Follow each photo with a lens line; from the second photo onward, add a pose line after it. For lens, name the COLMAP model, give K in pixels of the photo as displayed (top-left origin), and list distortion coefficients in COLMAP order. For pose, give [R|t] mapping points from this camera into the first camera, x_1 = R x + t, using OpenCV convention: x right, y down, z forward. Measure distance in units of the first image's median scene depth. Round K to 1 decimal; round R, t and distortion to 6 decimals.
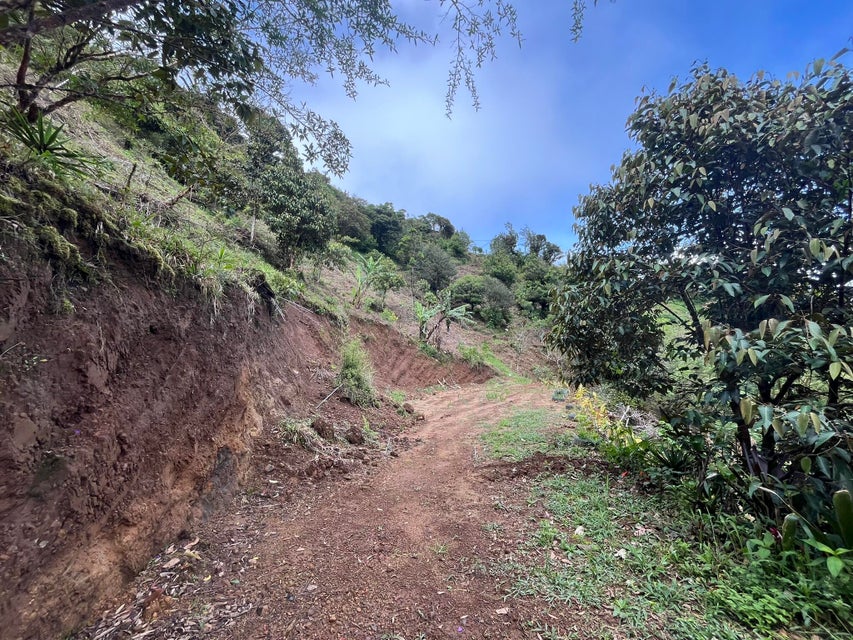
lens RADIAL K [[342.9, 0, 424.4], [0, 342.9, 319.1], [0, 0, 1]] dist [-0.004728, 0.001207]
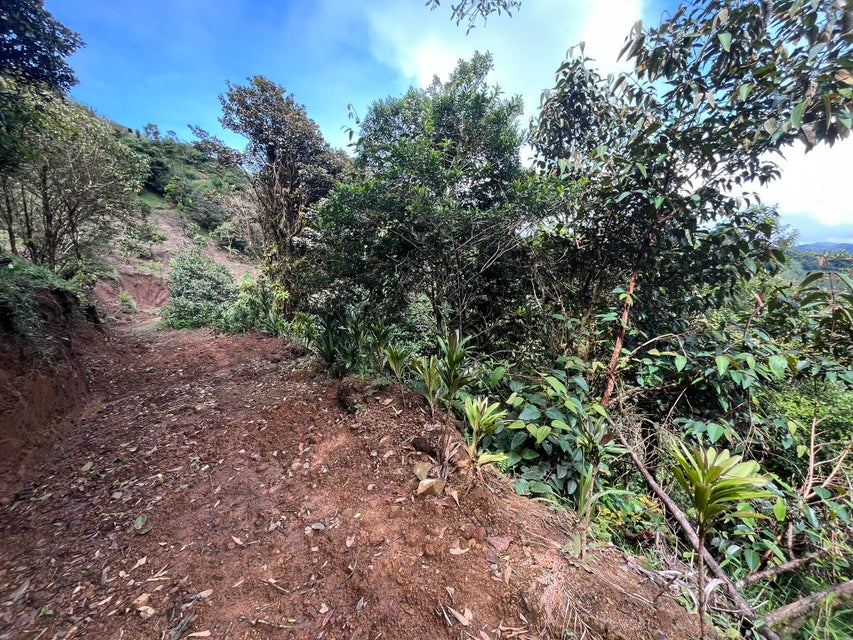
lens RADIAL K [[342.9, 0, 422.9], [0, 342.9, 322.5], [0, 0, 1]] dist [-0.004728, 0.001207]
pose [[0.888801, -0.111819, 0.444443, 1.144703], [-0.008040, 0.965824, 0.259073, -0.729876], [-0.458223, -0.233838, 0.857526, -4.261135]]
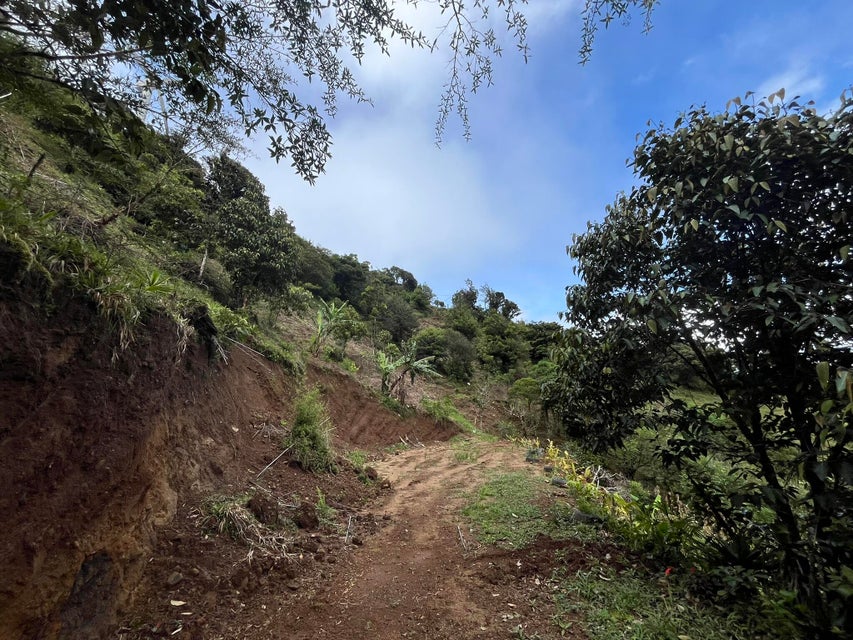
lens RADIAL K [[342.9, 0, 424.2], [0, 342.9, 320.6], [0, 0, 1]] dist [-0.004728, 0.001207]
pose [[0.992811, 0.038794, 0.113230, -0.045218], [-0.021497, 0.988429, -0.150156, 0.017318], [-0.117745, 0.146643, 0.982157, 0.155111]]
